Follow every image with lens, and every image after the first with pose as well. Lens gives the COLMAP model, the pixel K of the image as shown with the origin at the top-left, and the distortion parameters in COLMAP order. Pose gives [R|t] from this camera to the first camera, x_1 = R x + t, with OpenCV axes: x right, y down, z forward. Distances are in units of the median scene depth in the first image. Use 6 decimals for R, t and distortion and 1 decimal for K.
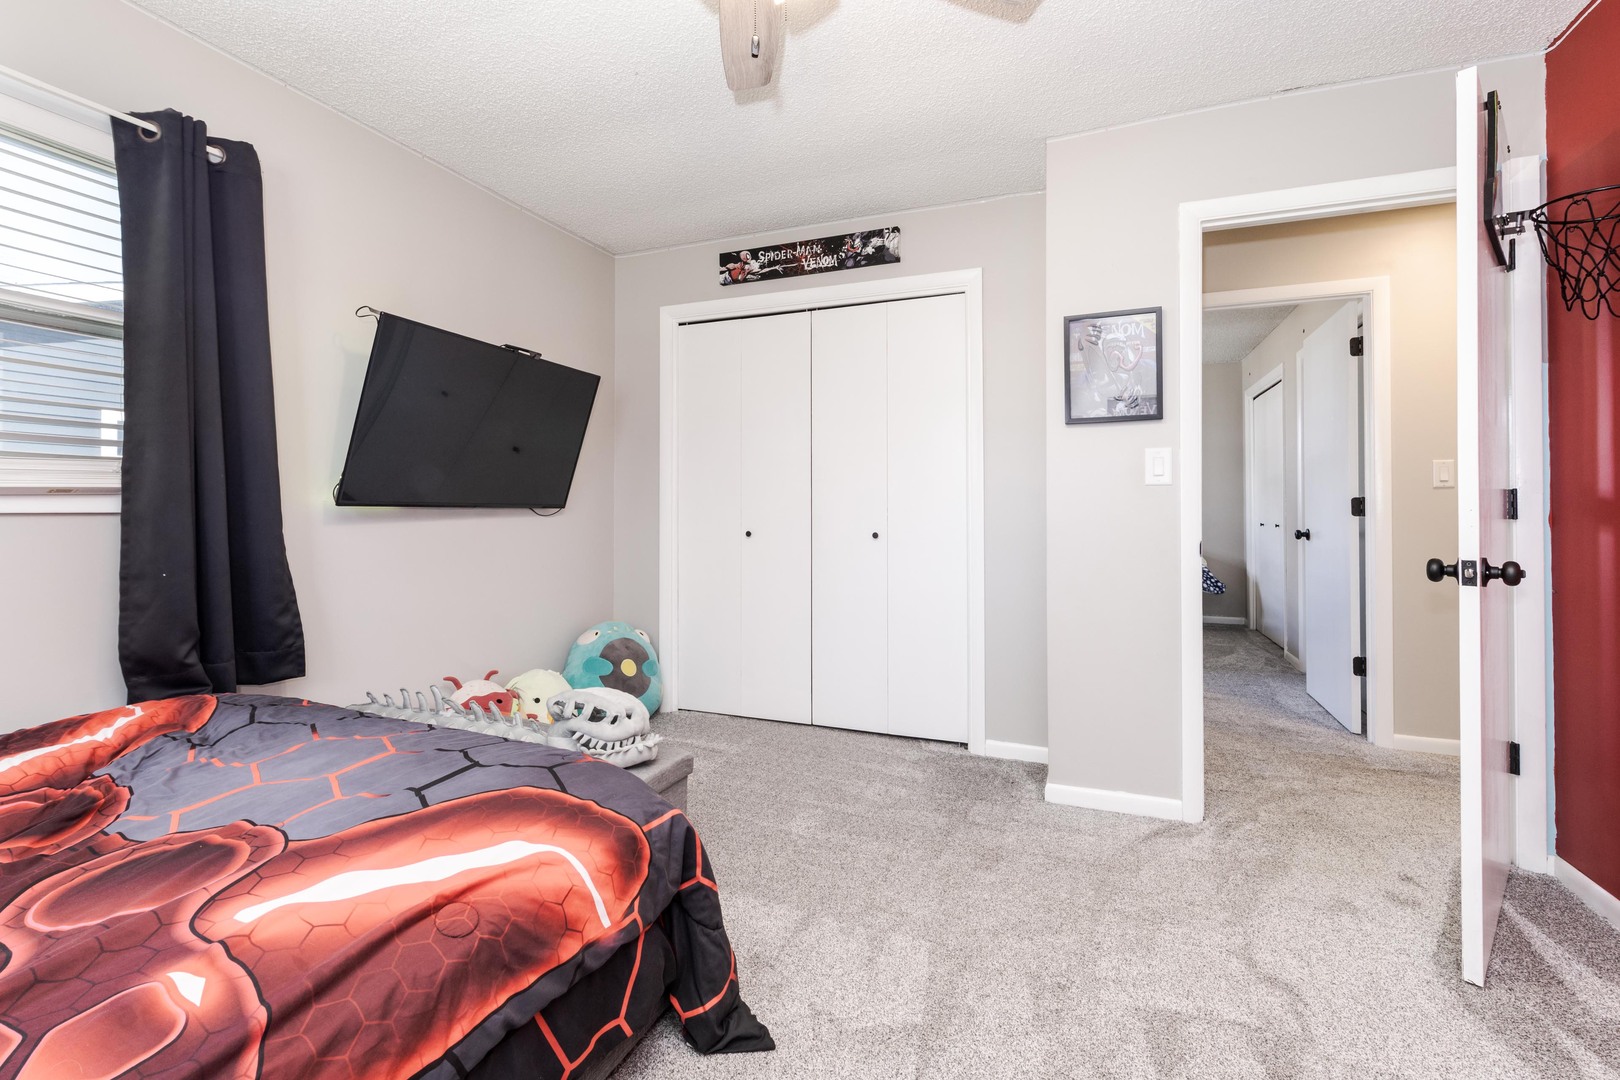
lens RADIAL K [[708.4, 0, 802.0], [0, 708.4, 527.0], [0, 0, 1]] dist [-0.000452, -0.000378]
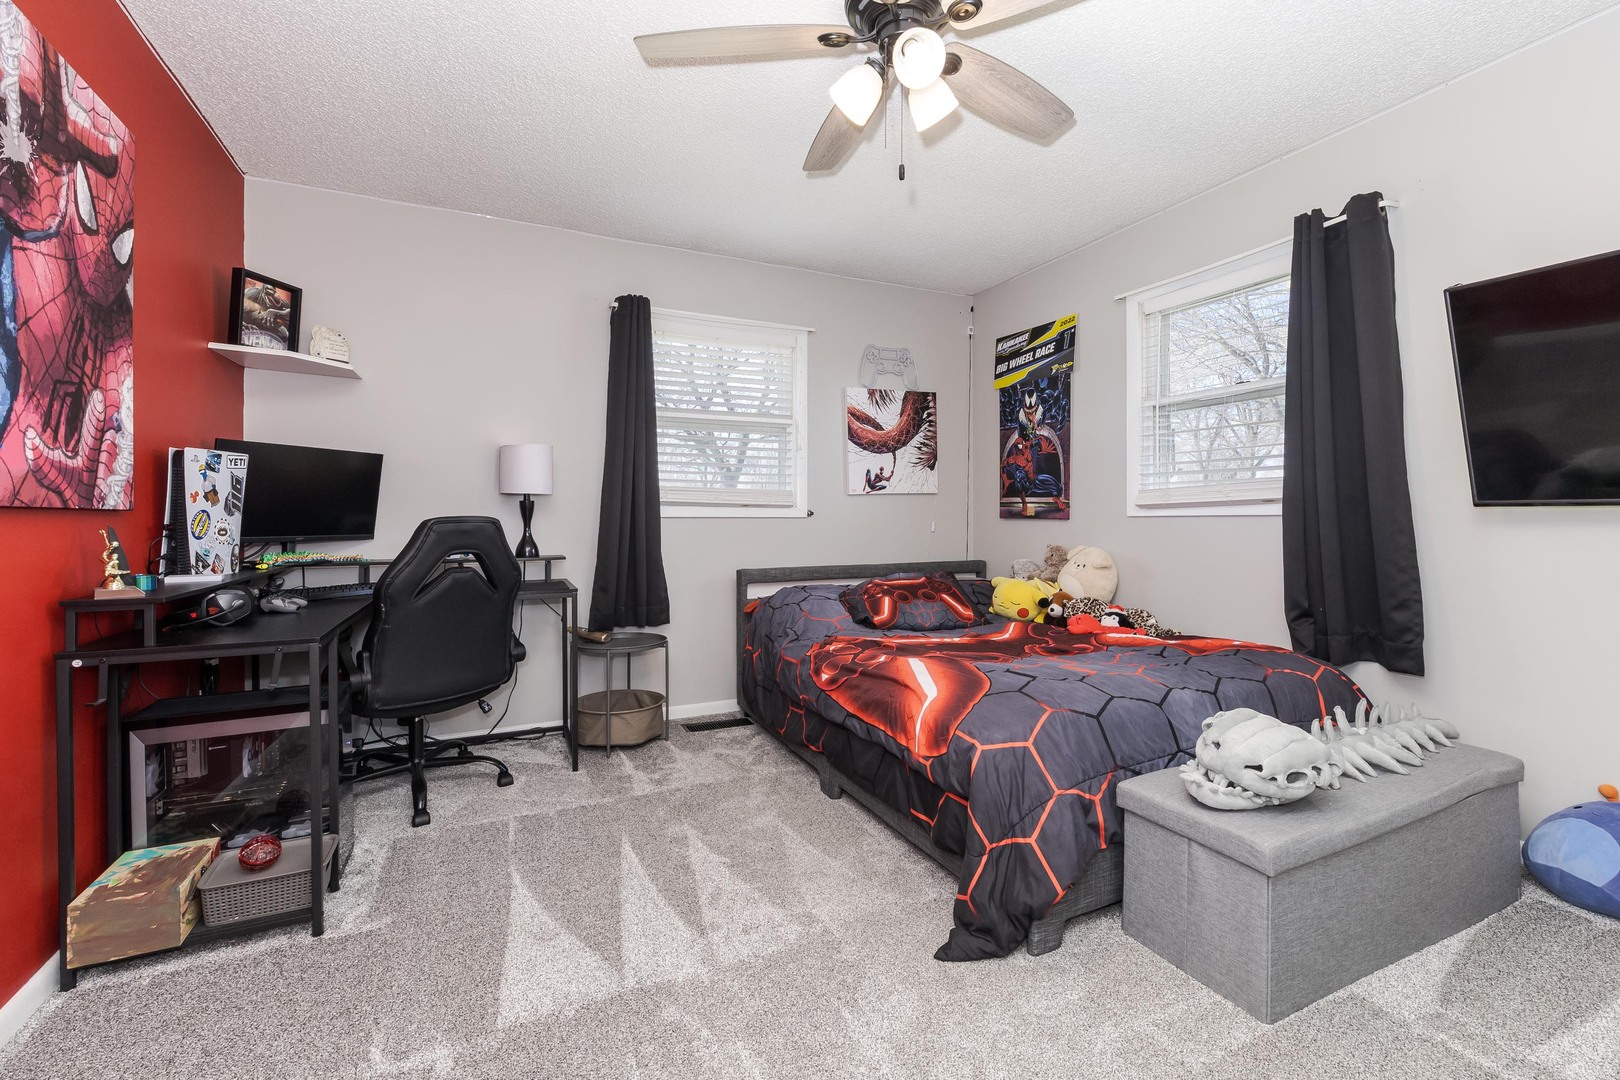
lens RADIAL K [[702.8, 0, 811.7], [0, 702.8, 530.3], [0, 0, 1]] dist [0.002364, -0.000018]
pose [[-0.672675, 0.018120, -0.739717, 0.702124], [-0.010270, 0.999375, 0.033819, -0.025169], [0.739867, 0.030346, -0.672068, 1.165647]]
